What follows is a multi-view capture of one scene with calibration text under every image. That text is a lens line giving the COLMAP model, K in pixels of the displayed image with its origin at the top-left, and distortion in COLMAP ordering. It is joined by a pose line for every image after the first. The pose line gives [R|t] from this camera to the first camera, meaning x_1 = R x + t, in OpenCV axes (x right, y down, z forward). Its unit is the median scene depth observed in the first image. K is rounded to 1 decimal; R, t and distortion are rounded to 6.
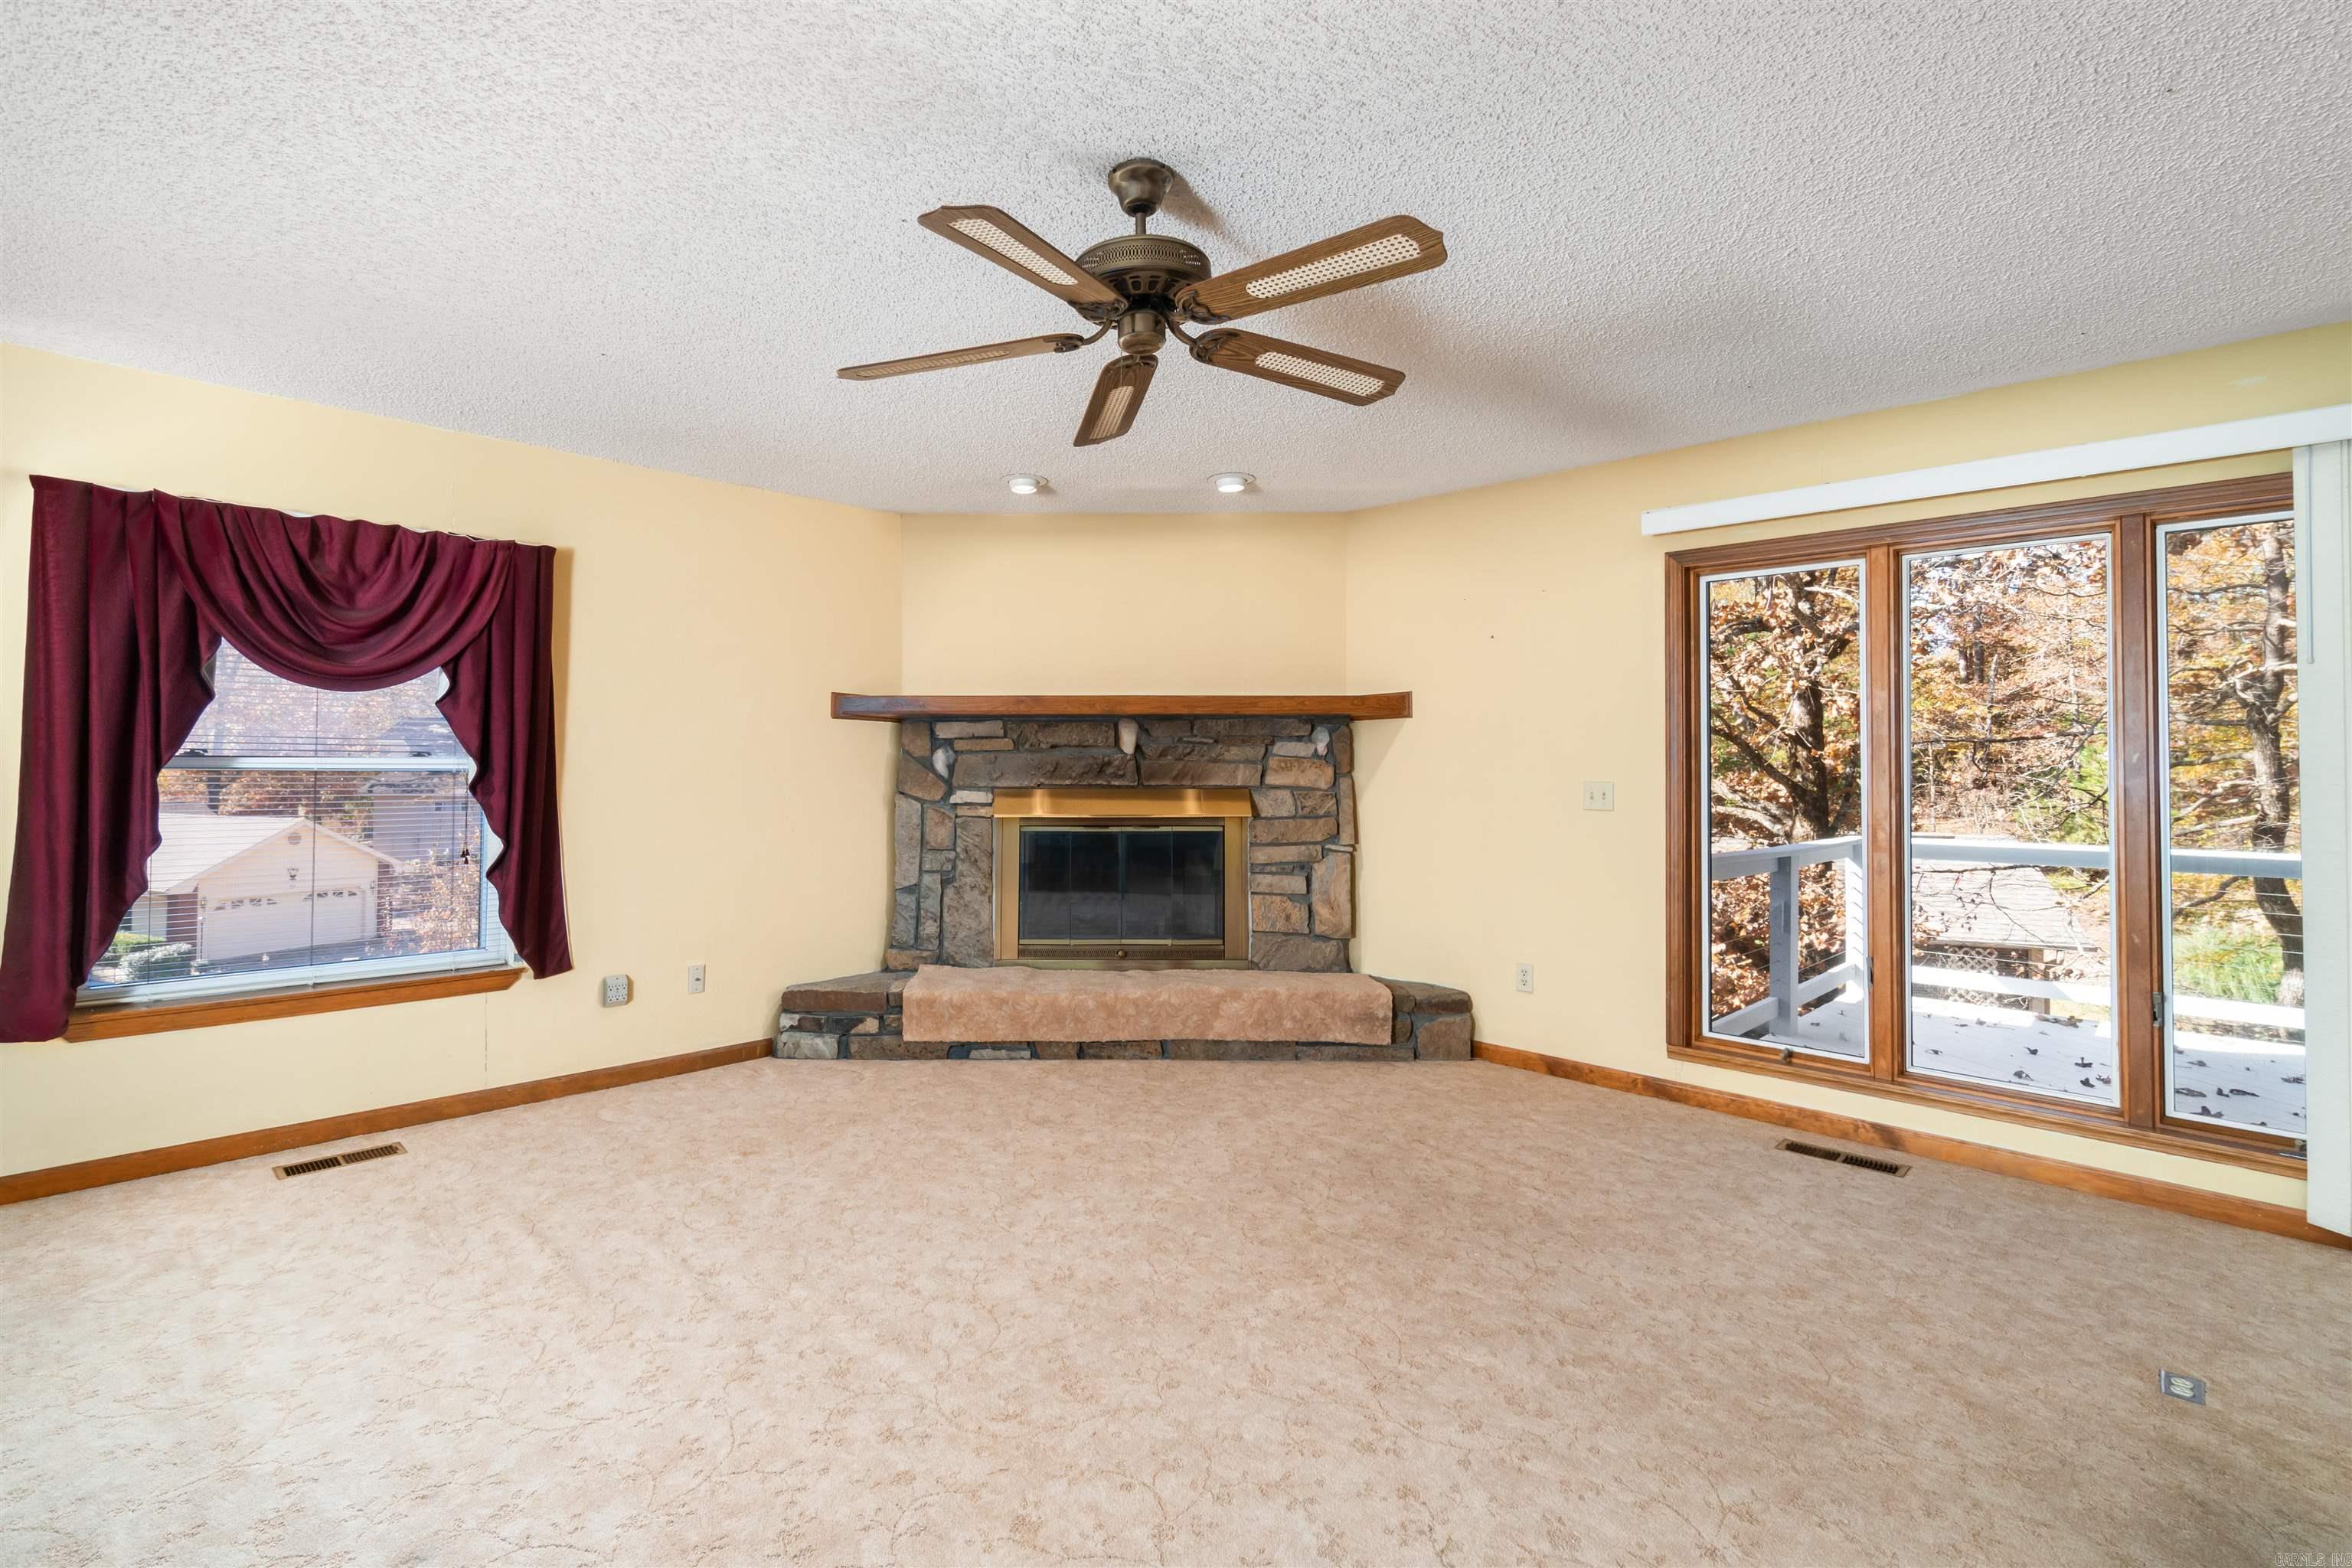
lens RADIAL K [[1059.4, 0, 1067.7], [0, 1059.4, 750.4], [0, 0, 1]] dist [-0.002678, -0.000243]
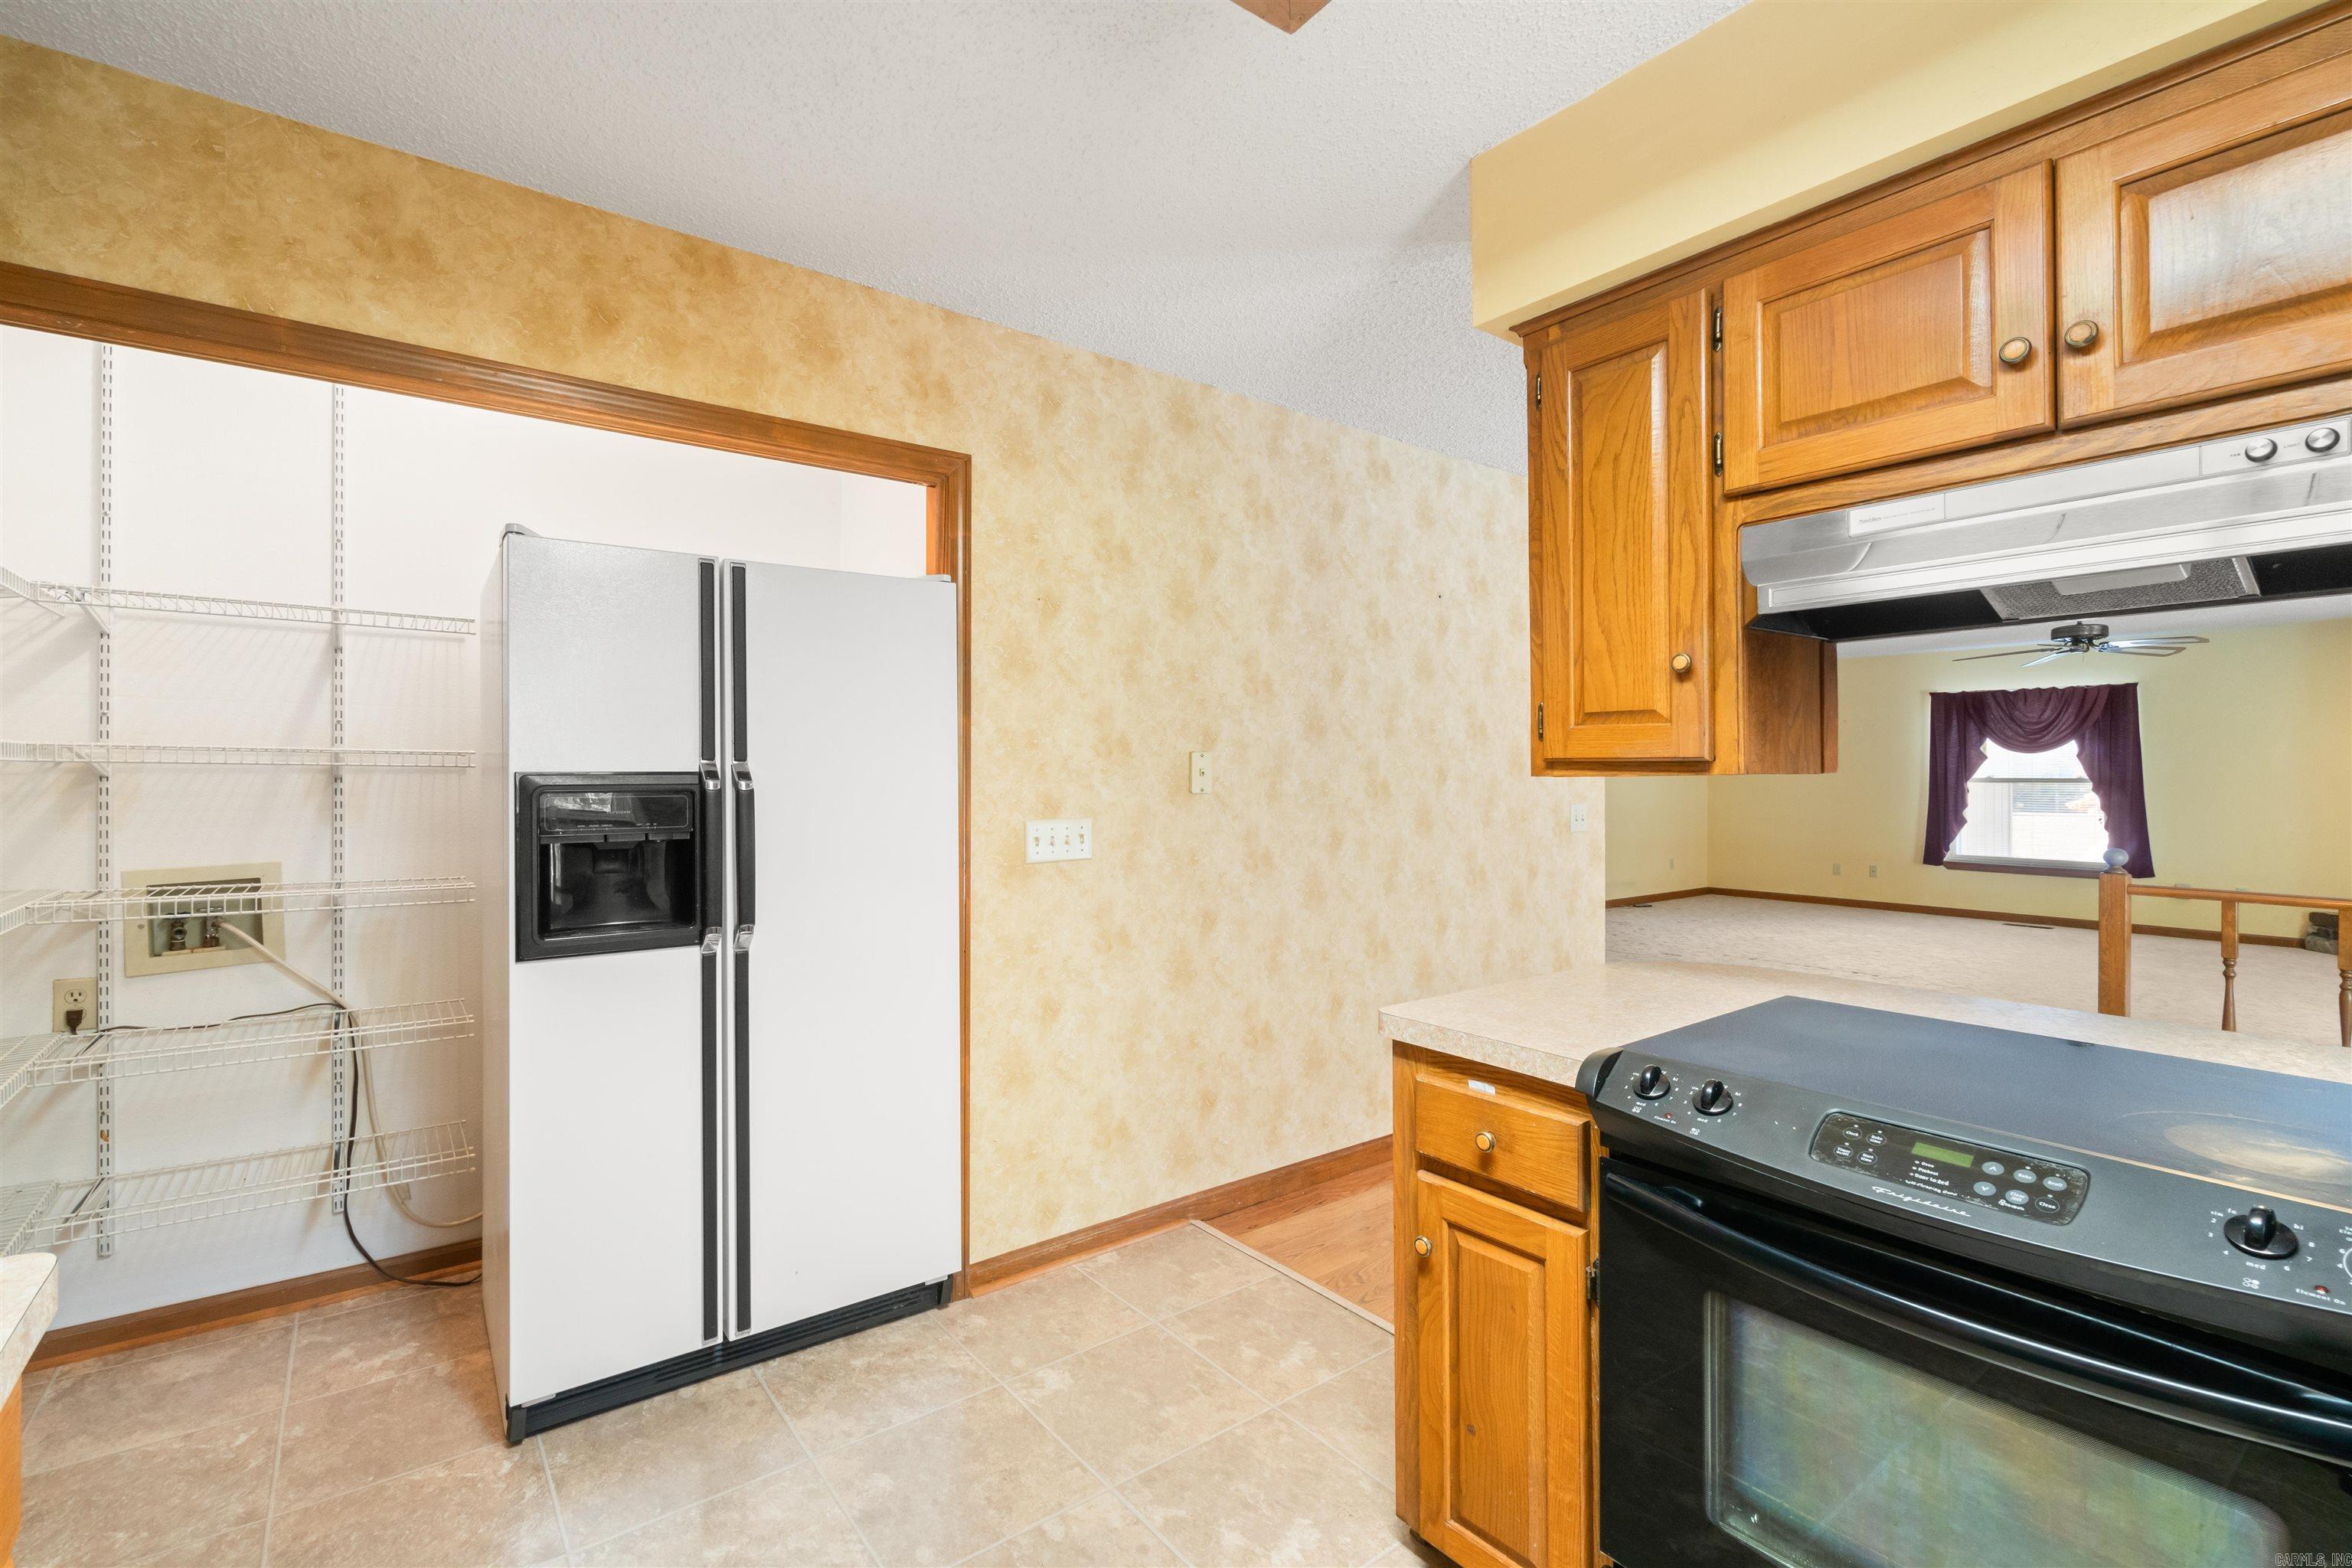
lens RADIAL K [[1054.2, 0, 1157.2], [0, 1054.2, 774.5], [0, 0, 1]] dist [0.010411, -0.000435]
pose [[-0.100771, -0.004245, -0.994901, 1.546863], [0.016533, 0.999846, -0.005941, -0.016785], [0.994772, -0.017048, -0.100686, -0.649029]]
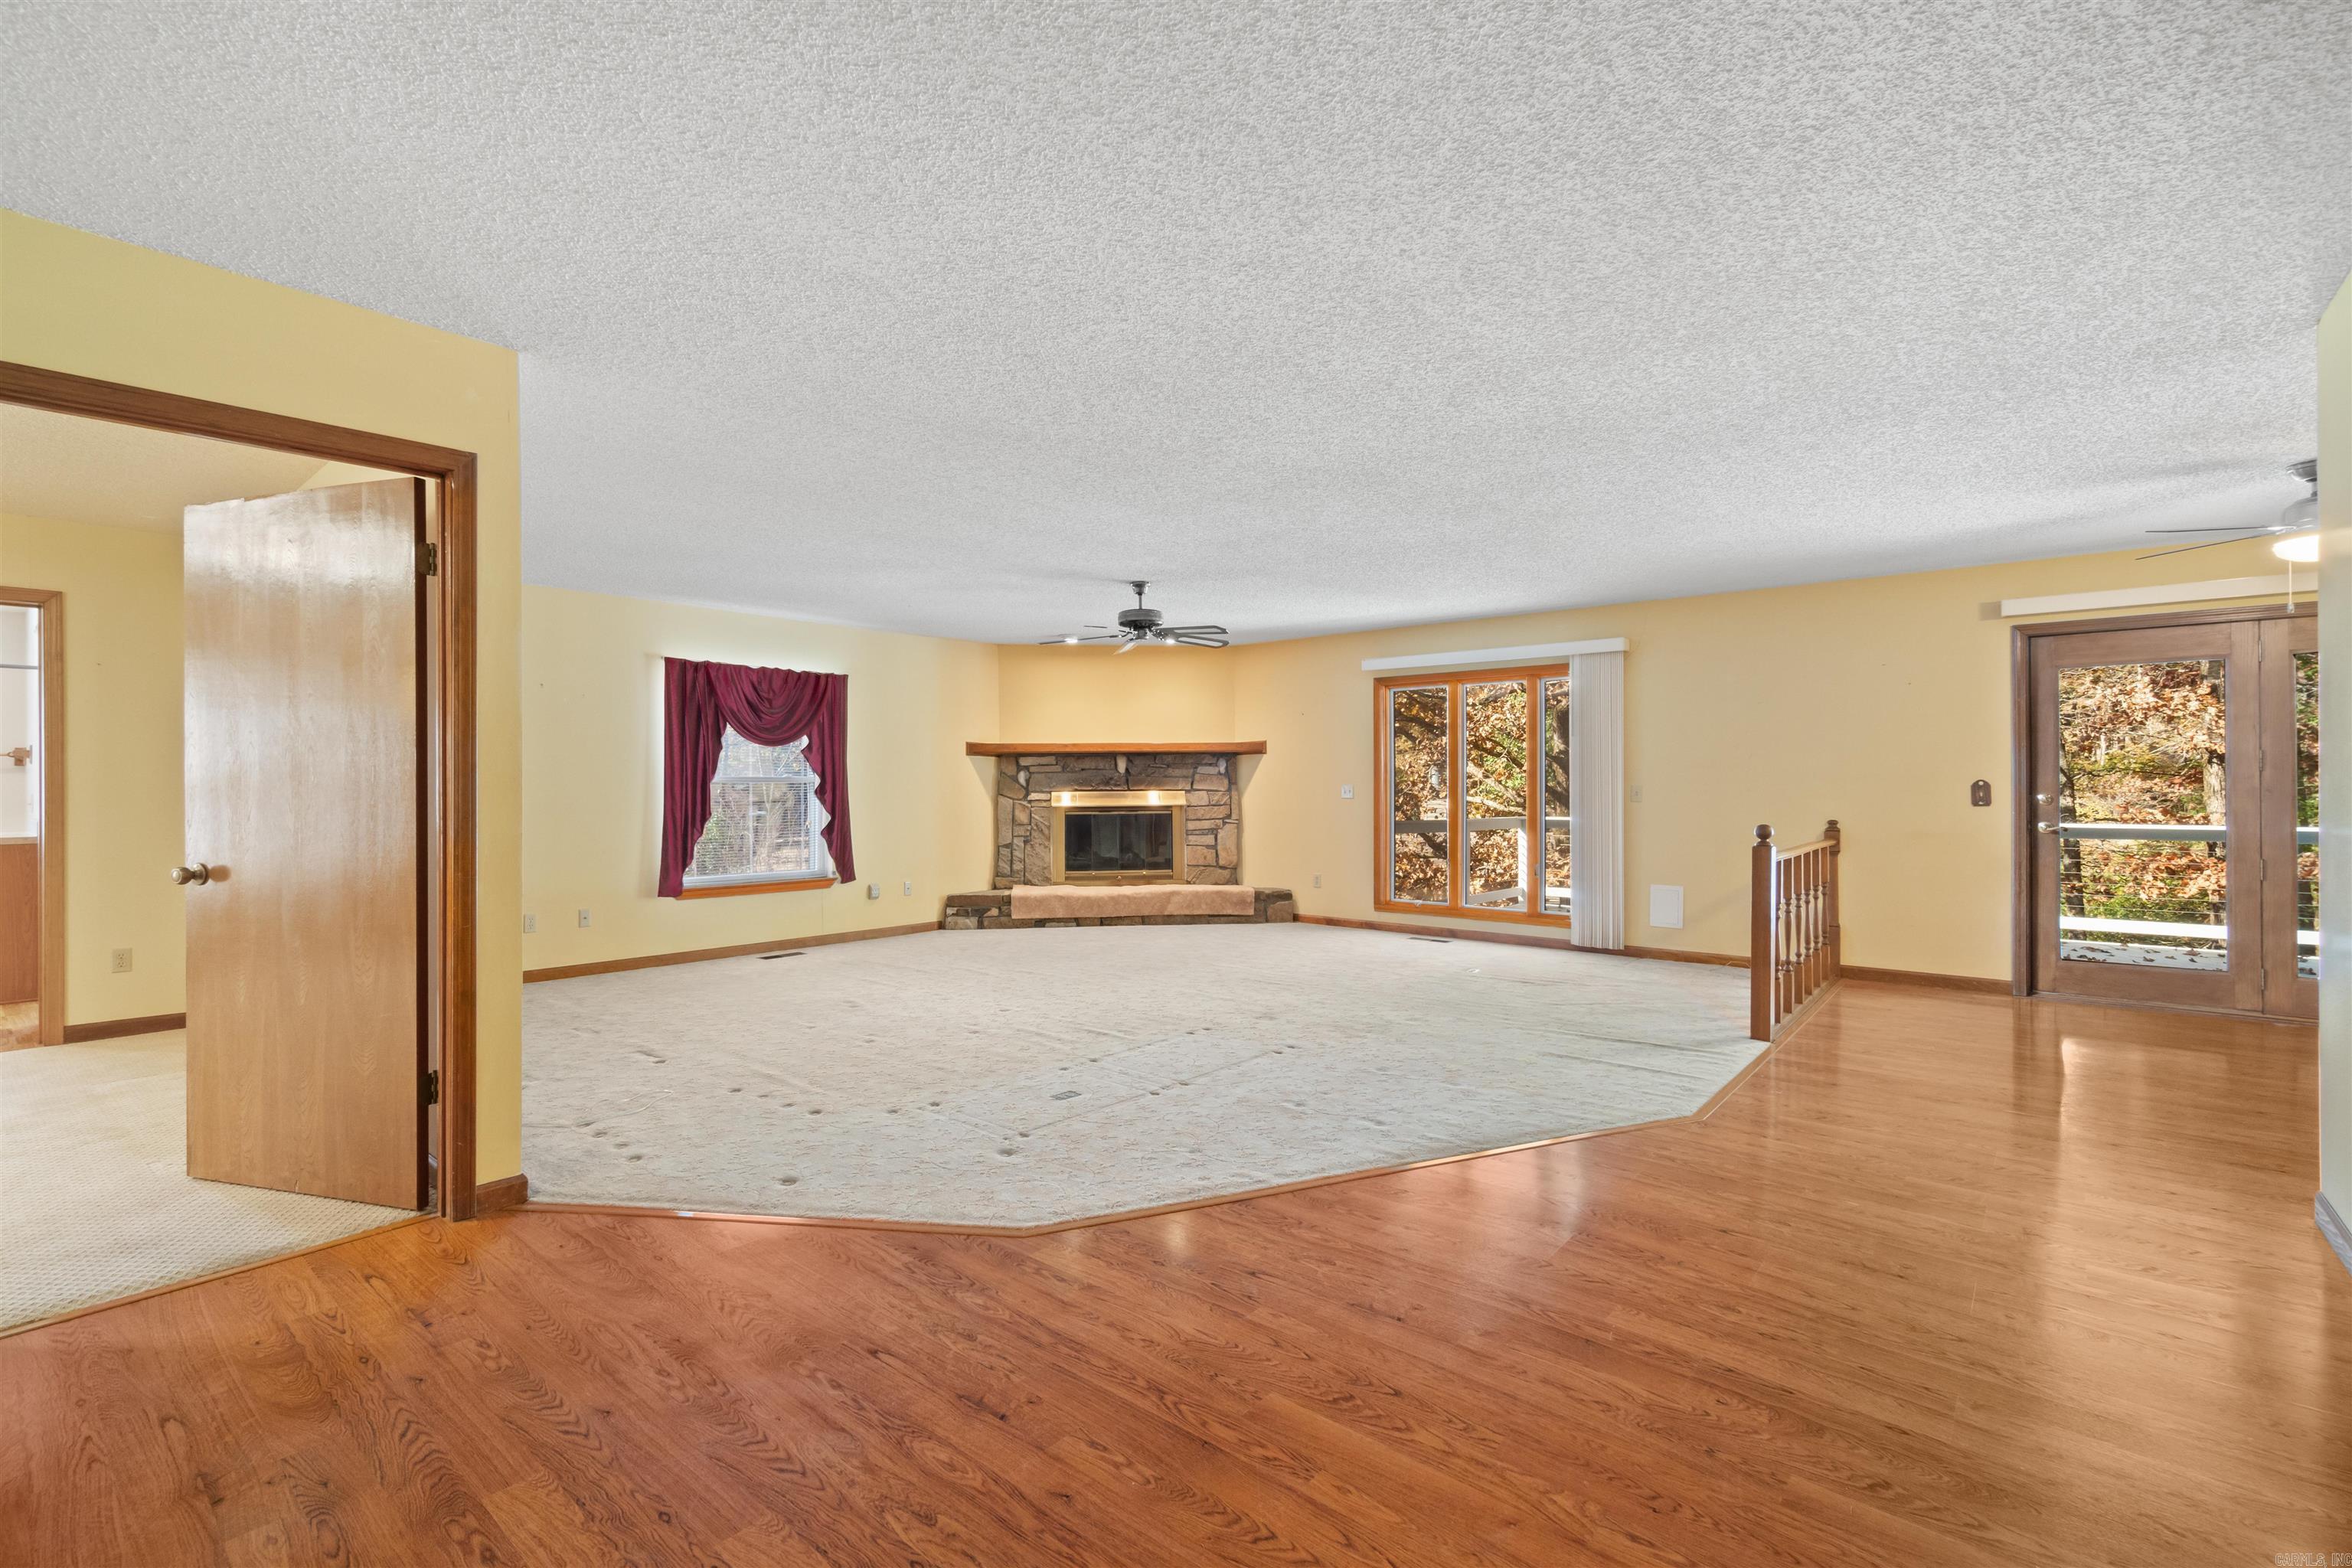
lens RADIAL K [[1059.4, 0, 1139.4], [0, 1059.4, 798.8], [0, 0, 1]] dist [-0.002678, -0.000243]
pose [[0.994133, -0.008751, 0.107814, -0.117436], [0.005752, 0.999589, 0.028089, -0.003671], [-0.108016, -0.027304, 0.993774, -0.895439]]
